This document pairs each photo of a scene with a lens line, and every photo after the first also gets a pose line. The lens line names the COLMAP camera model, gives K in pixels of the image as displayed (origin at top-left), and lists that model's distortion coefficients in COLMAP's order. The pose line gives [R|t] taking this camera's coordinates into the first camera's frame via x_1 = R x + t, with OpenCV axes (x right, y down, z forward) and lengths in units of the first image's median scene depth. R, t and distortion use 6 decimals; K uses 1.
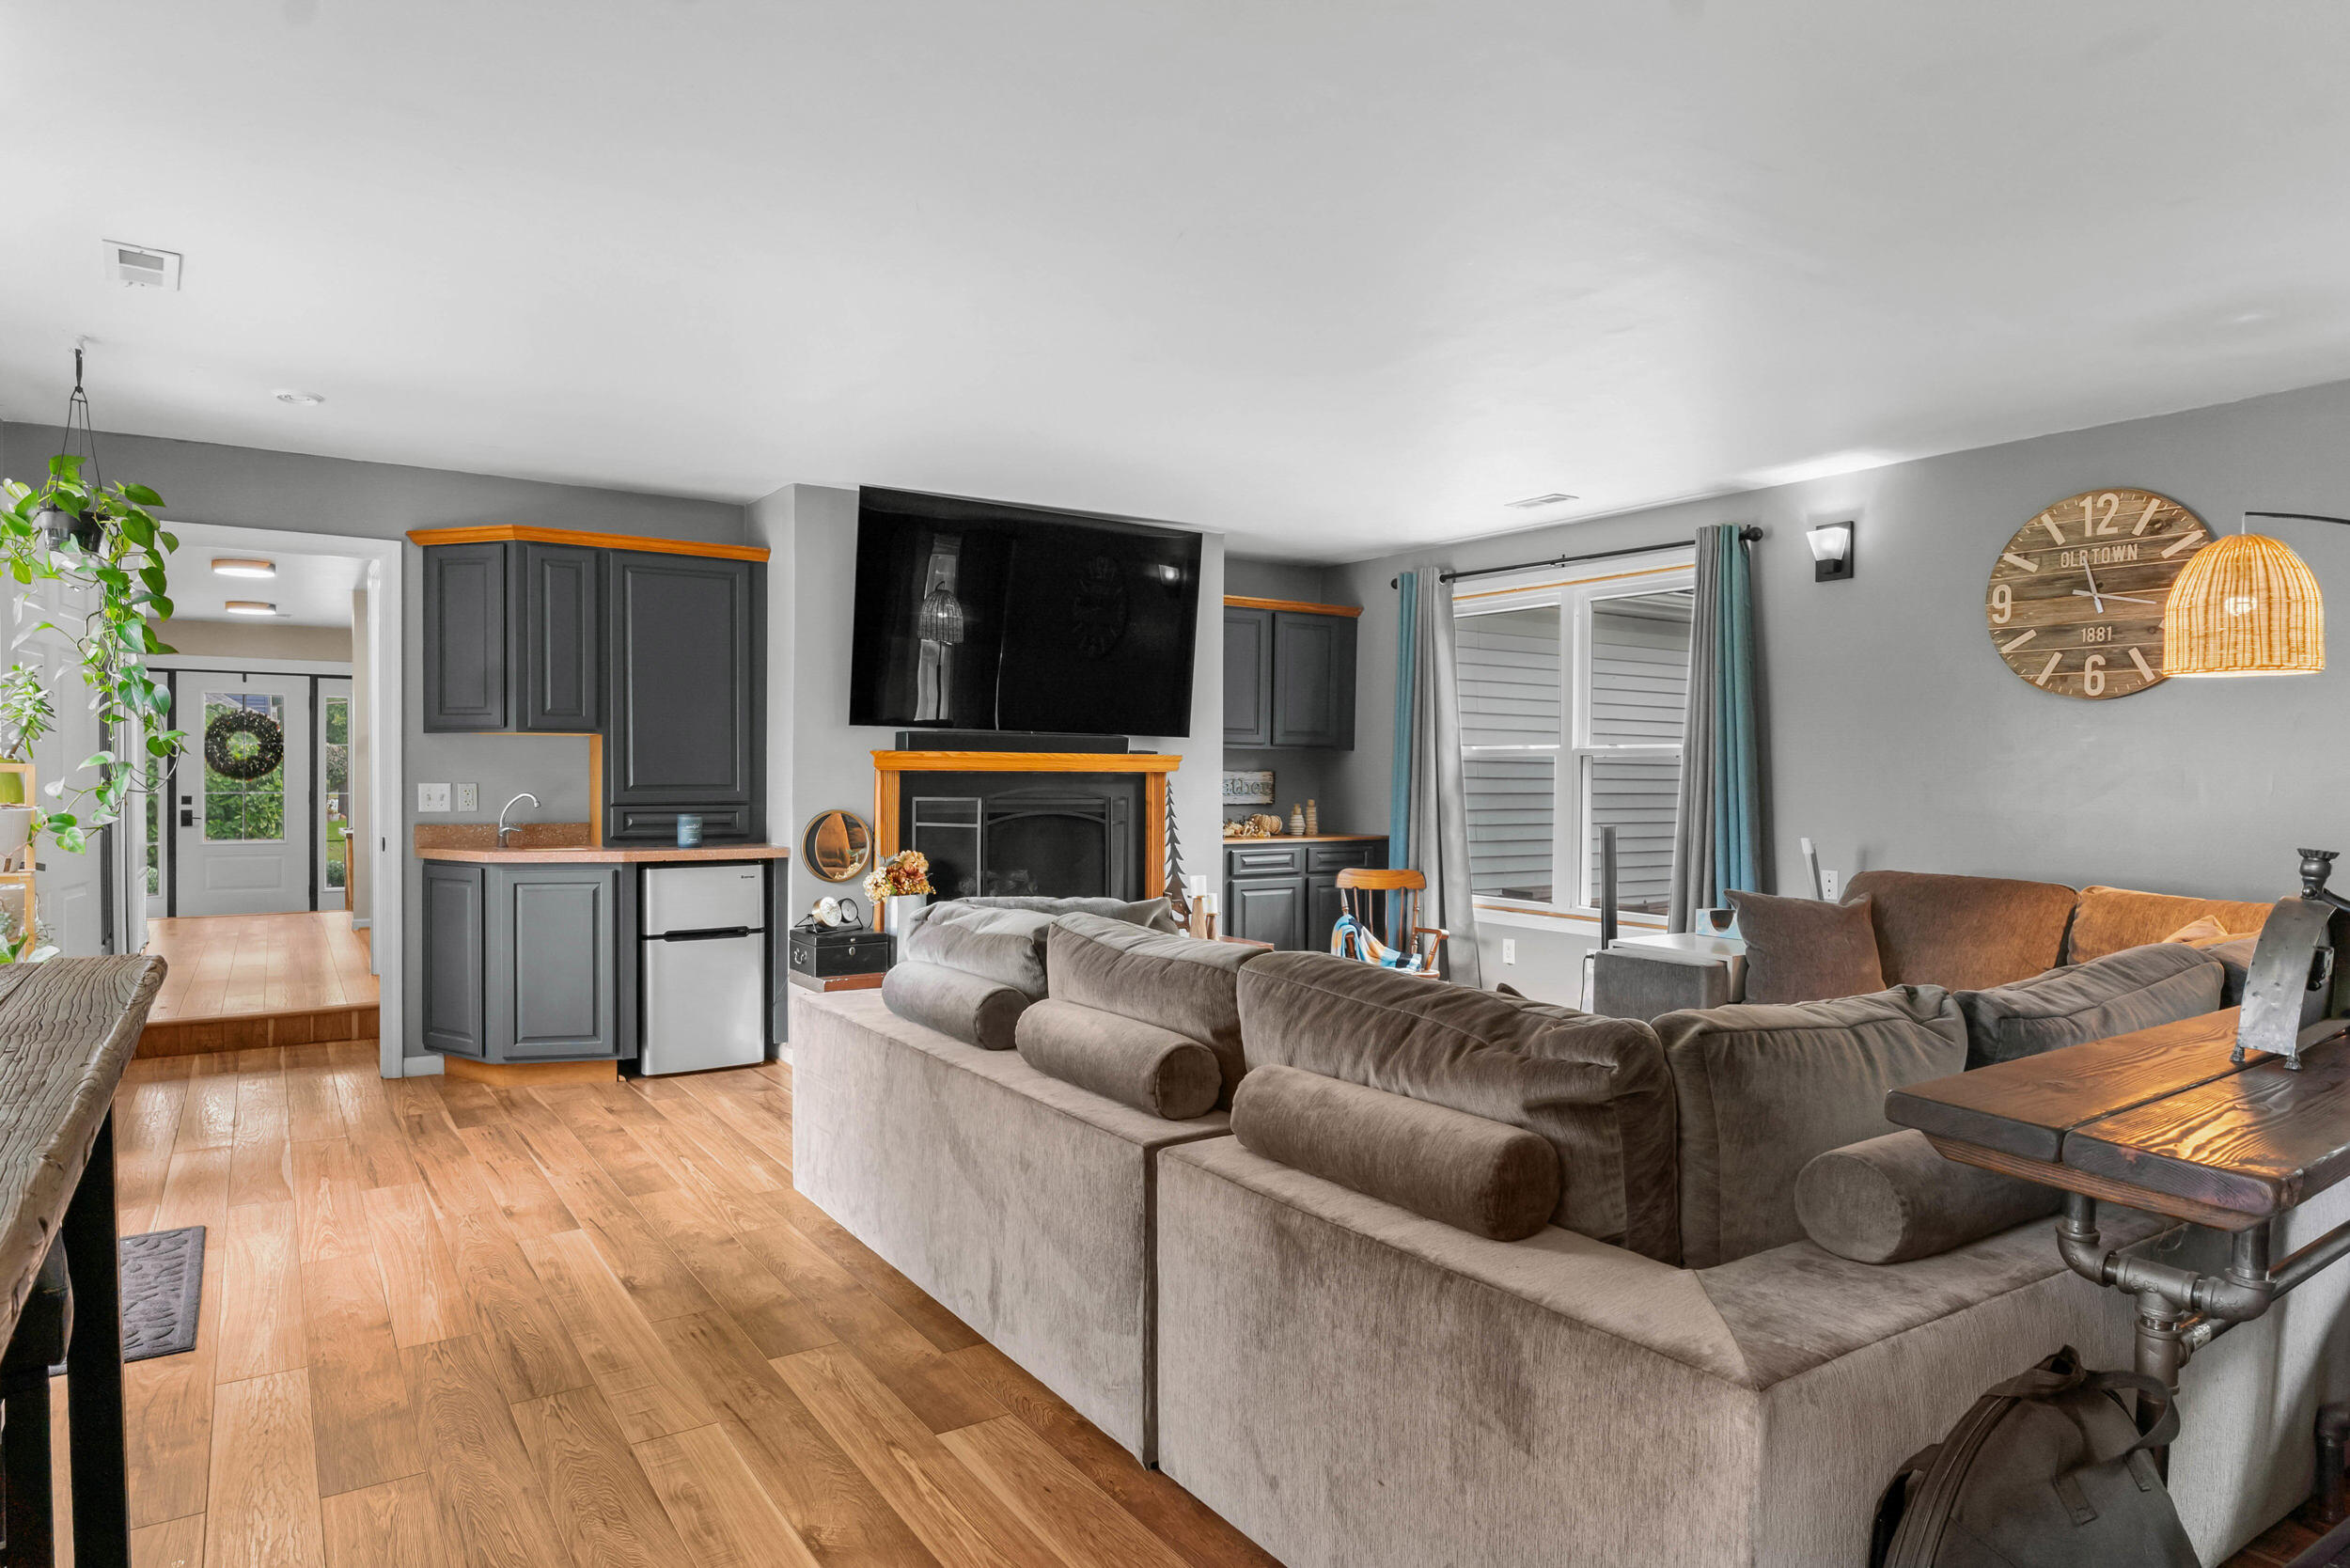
lens RADIAL K [[1291.3, 0, 1176.7], [0, 1291.3, 801.8], [0, 0, 1]] dist [-0.014743, 0.000265]
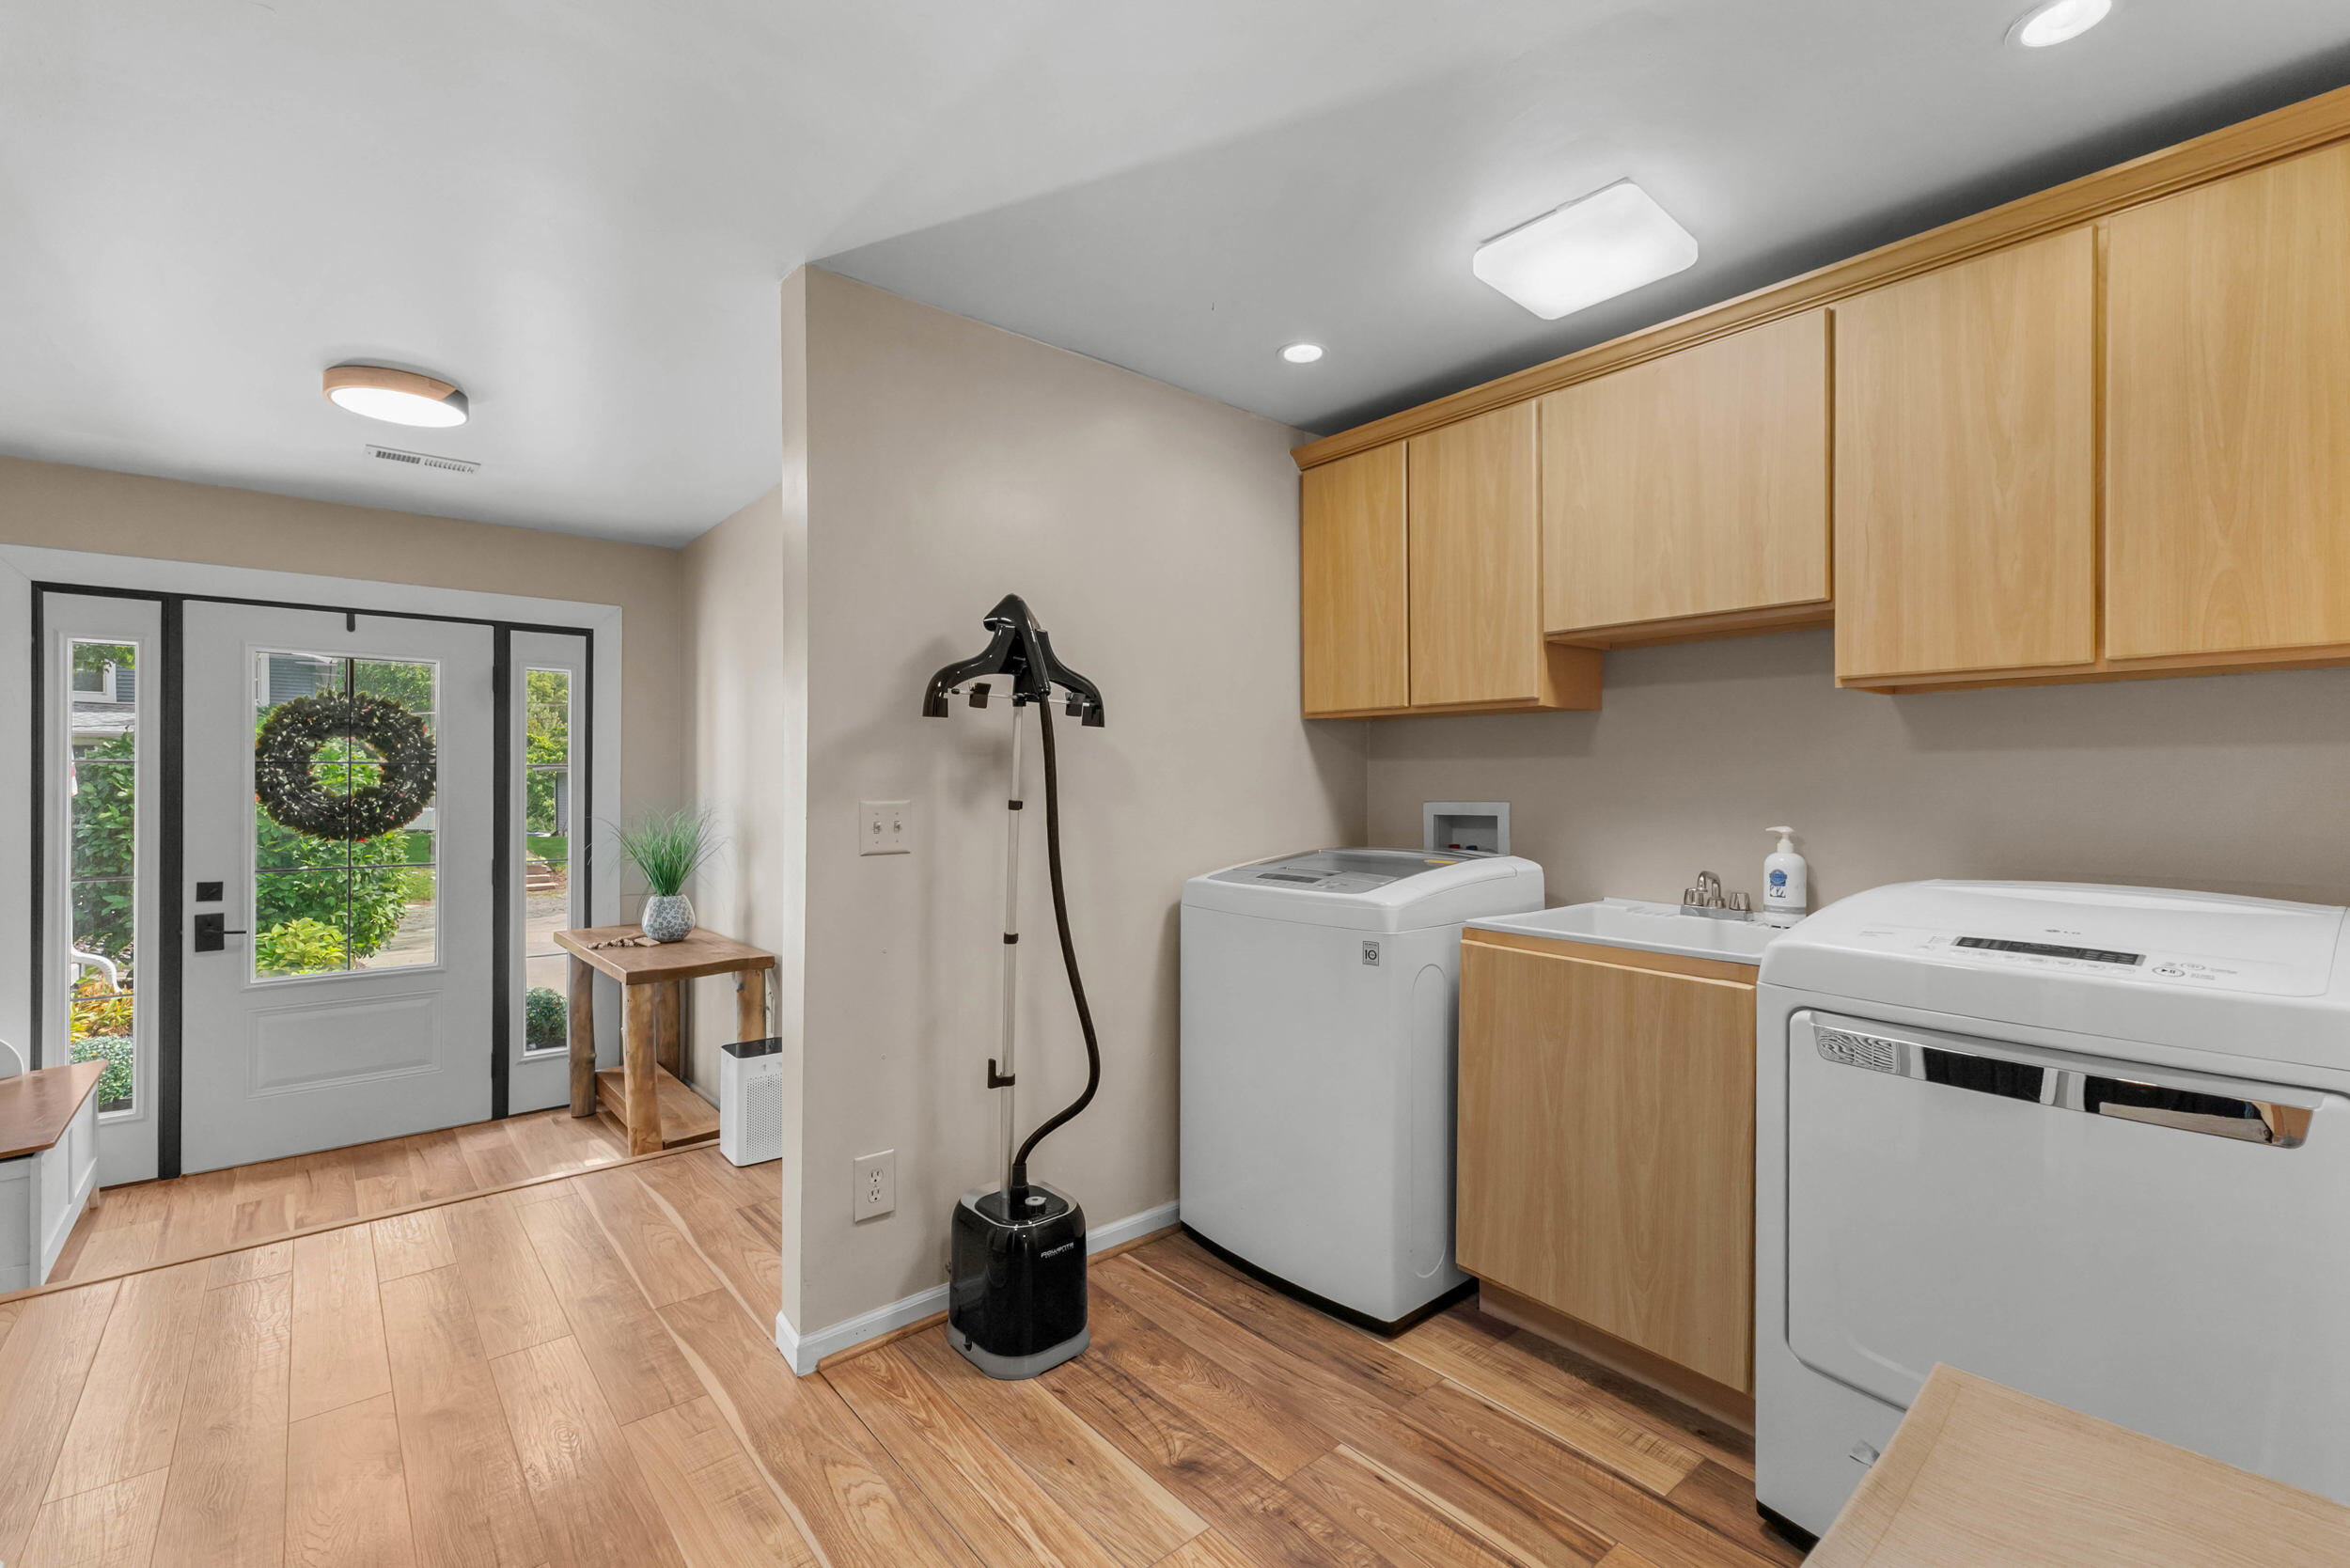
lens RADIAL K [[1016.0, 0, 1155.7], [0, 1016.0, 774.7], [0, 0, 1]] dist [0.009684, -0.002803]
pose [[0.993863, 0.012028, 0.109962, -0.407493], [-0.010474, 0.999837, -0.014700, -0.033199], [-0.110121, 0.013459, 0.993827, 0.511370]]
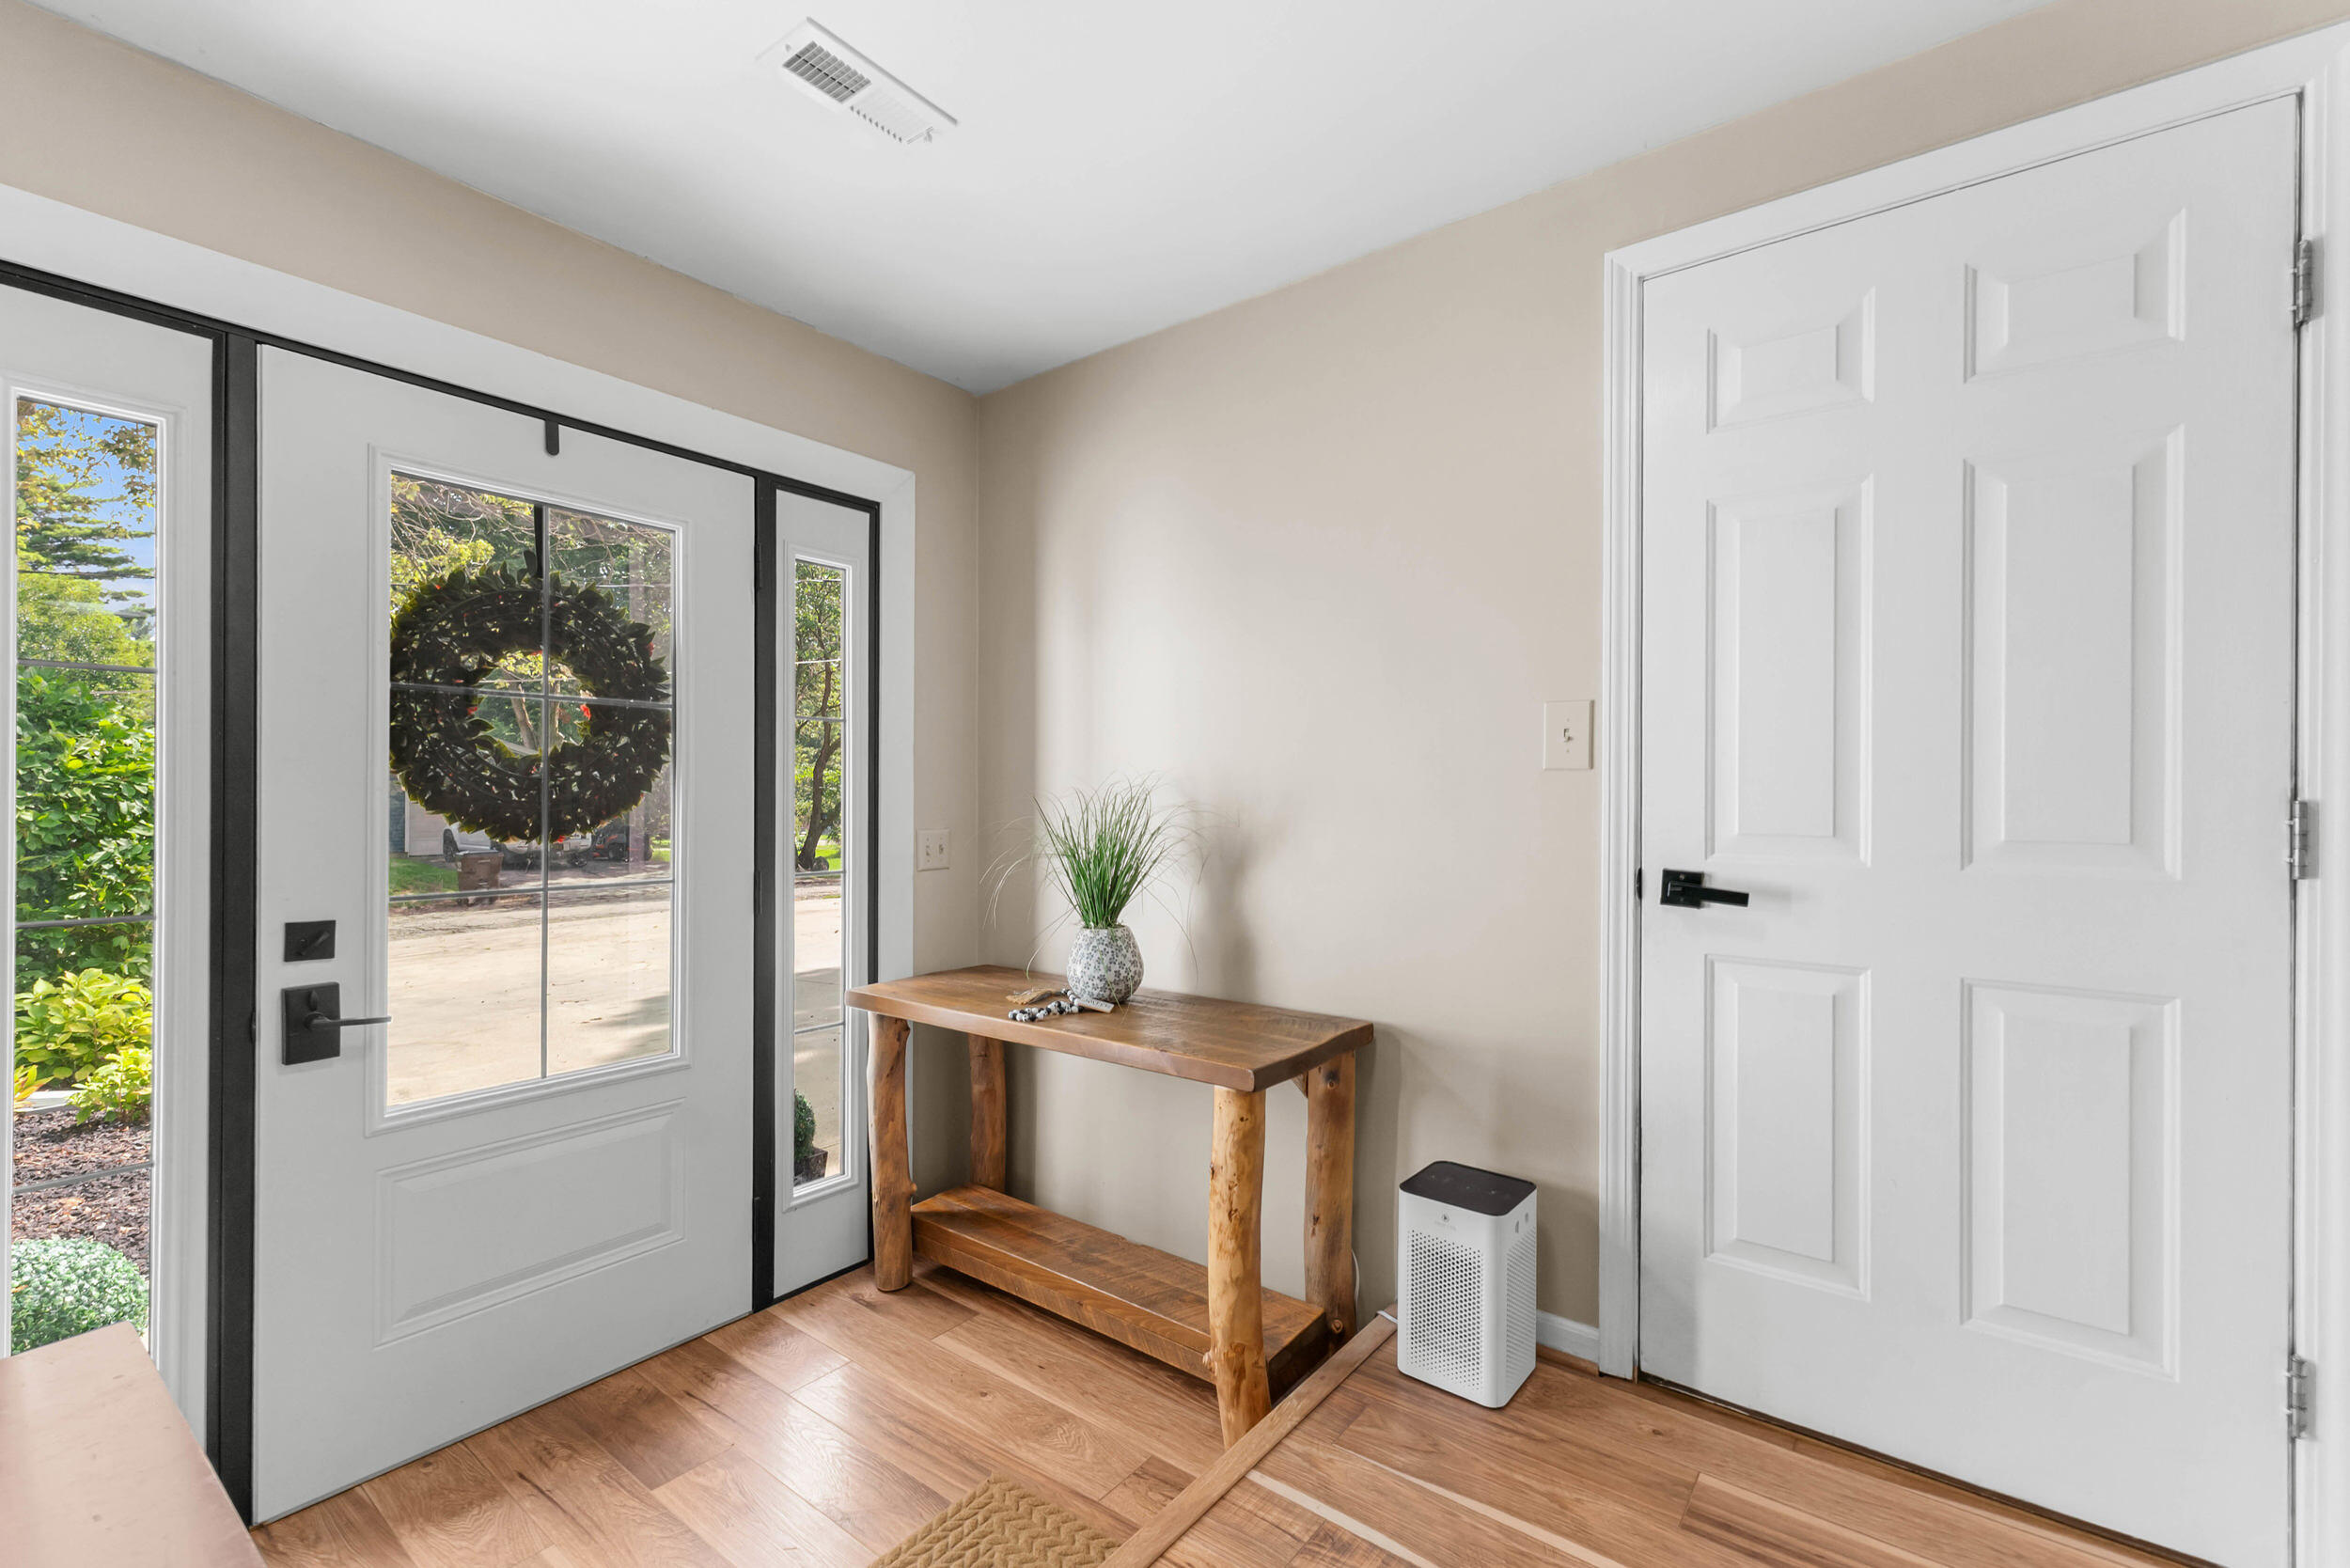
lens RADIAL K [[1016.0, 0, 1161.0], [0, 1016.0, 792.5], [0, 0, 1]] dist [0.009684, -0.002803]
pose [[0.950411, 0.015351, 0.310616, -0.575380], [-0.012131, 0.999851, -0.012296, -0.021968], [-0.310759, 0.007918, 0.950456, 0.657418]]
